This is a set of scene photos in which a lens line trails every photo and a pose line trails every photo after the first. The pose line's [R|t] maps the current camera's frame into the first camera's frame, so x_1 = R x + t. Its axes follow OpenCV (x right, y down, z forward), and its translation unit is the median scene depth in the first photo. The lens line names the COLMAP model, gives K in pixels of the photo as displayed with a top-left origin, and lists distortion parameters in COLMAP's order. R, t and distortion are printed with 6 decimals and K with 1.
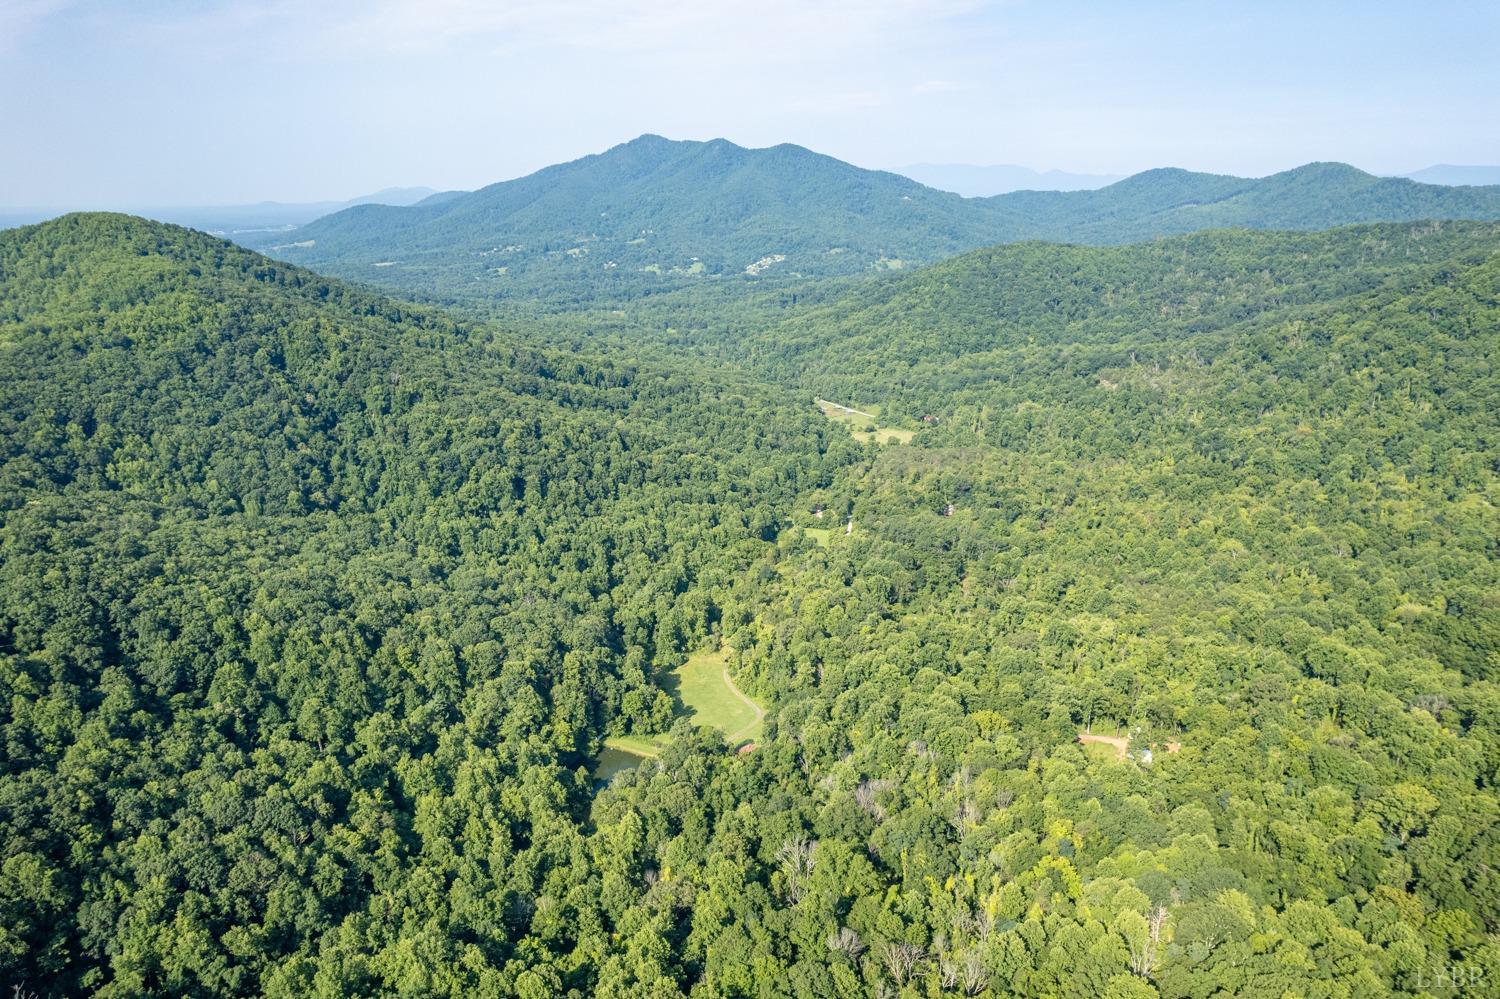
lens RADIAL K [[971.9, 0, 766.4], [0, 971.9, 500.7], [0, 0, 1]] dist [-0.088446, 0.079880]
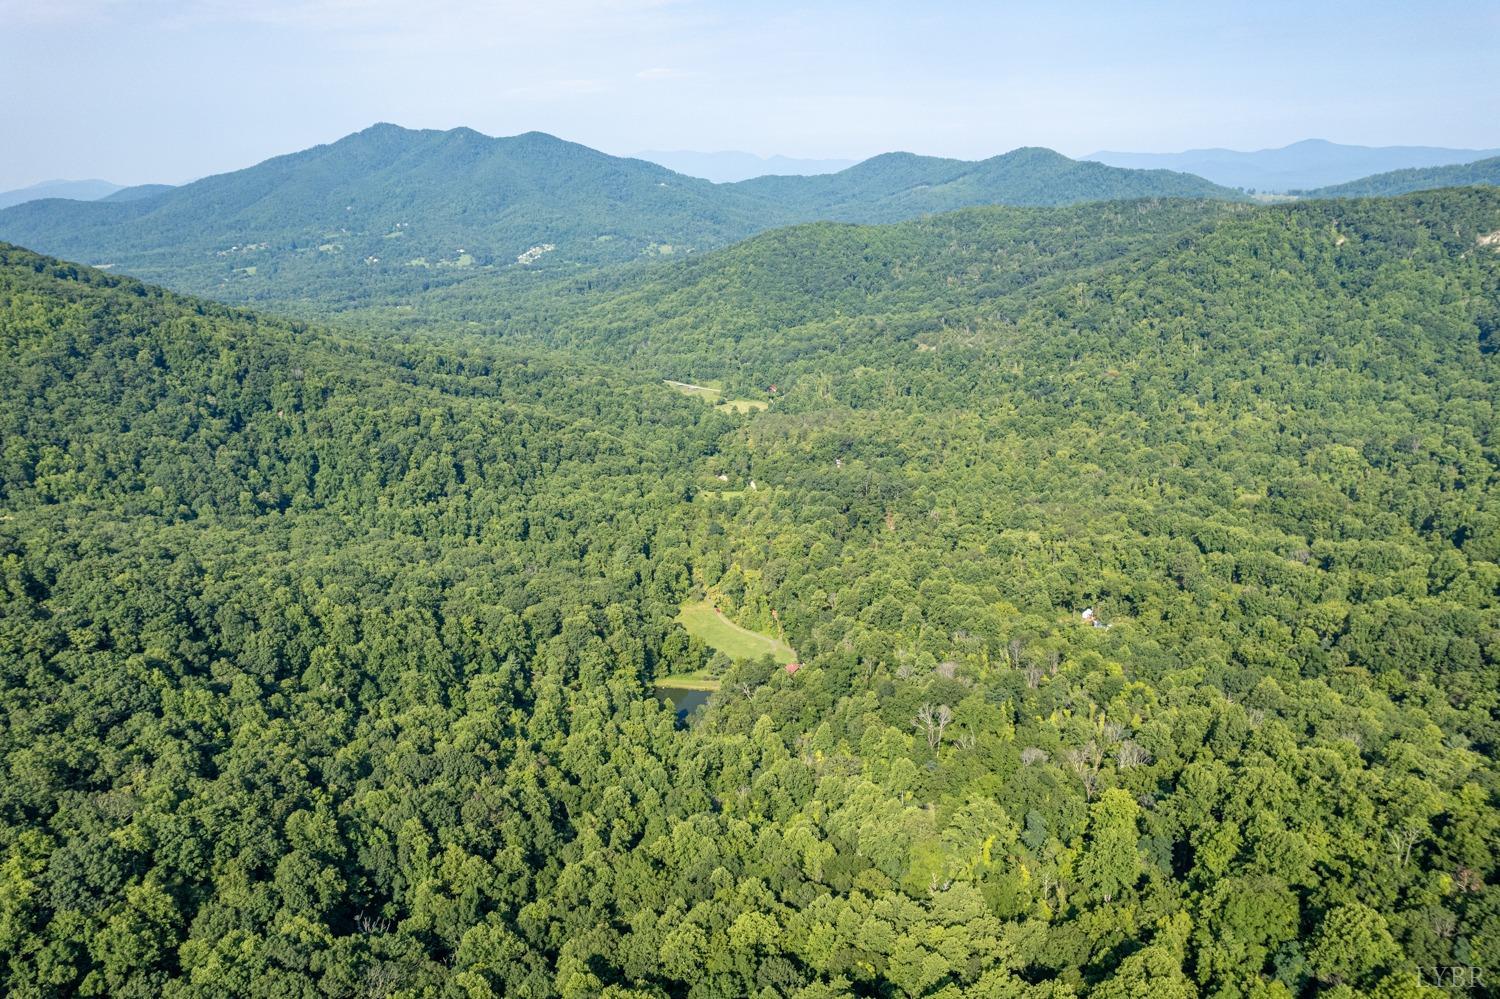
lens RADIAL K [[971.9, 0, 766.4], [0, 971.9, 500.7], [0, 0, 1]] dist [-0.088446, 0.079880]
pose [[0.961573, -0.093677, 0.258072, -0.150420], [0.090633, 0.995602, 0.023694, 0.015165], [-0.259157, 0.000607, 0.965835, -0.041788]]
